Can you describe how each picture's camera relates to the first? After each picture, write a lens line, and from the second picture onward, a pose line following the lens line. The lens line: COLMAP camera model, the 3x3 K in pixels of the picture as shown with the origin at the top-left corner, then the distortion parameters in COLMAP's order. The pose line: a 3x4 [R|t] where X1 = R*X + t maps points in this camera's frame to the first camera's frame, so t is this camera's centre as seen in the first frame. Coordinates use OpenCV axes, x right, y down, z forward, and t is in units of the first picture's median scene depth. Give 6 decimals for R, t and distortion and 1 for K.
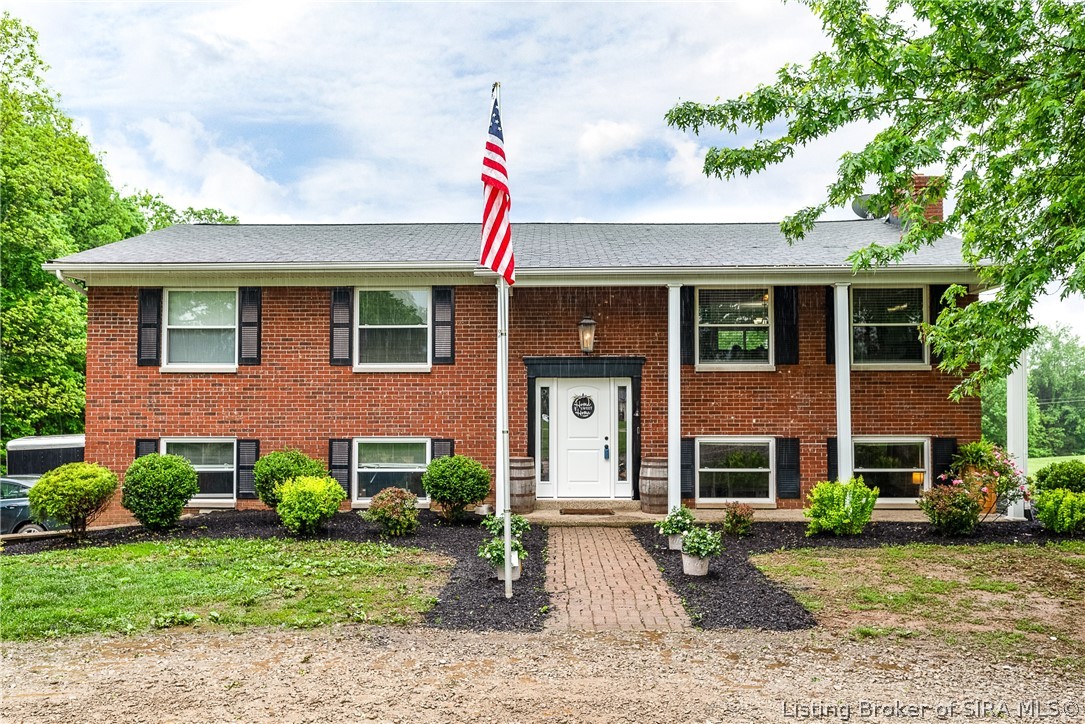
lens RADIAL K [[804.4, 0, 535.9], [0, 804.4, 372.2], [0, 0, 1]] dist [-0.010122, 0.002147]
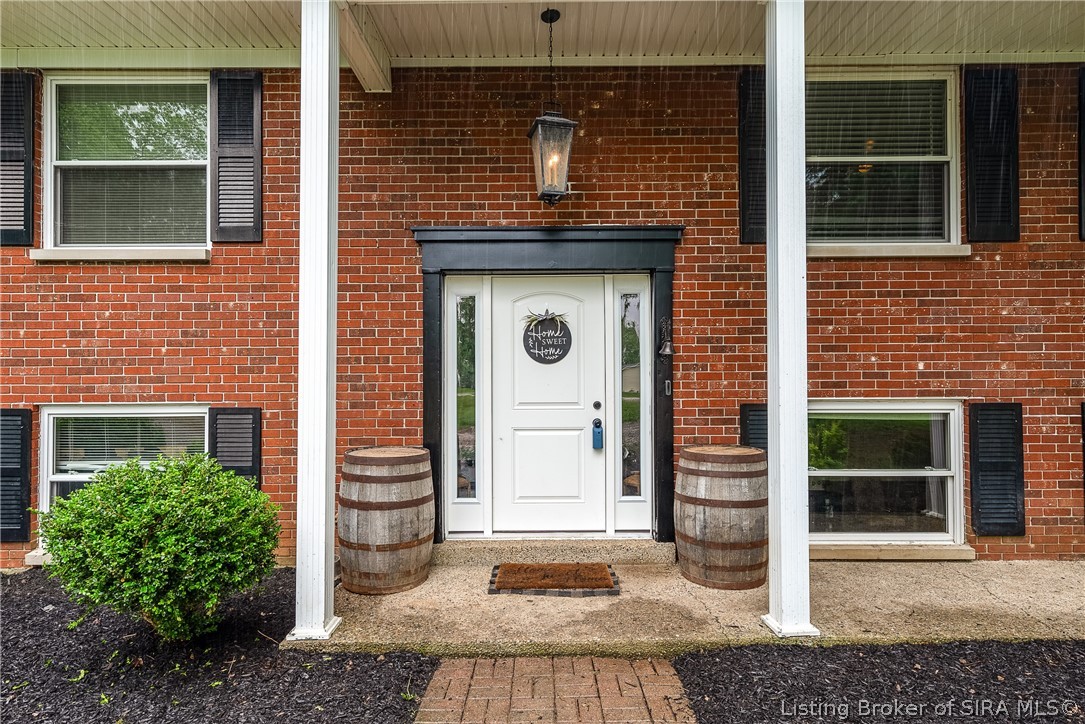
lens RADIAL K [[618.1, 0, 541.5], [0, 618.1, 357.5], [0, 0, 1]] dist [-0.000505, 0.000472]
pose [[0.999825, -0.002612, 0.018527, 0.049385], [0.002548, 0.999991, 0.003474, 0.053522], [-0.018536, -0.003426, 0.999822, 0.648481]]
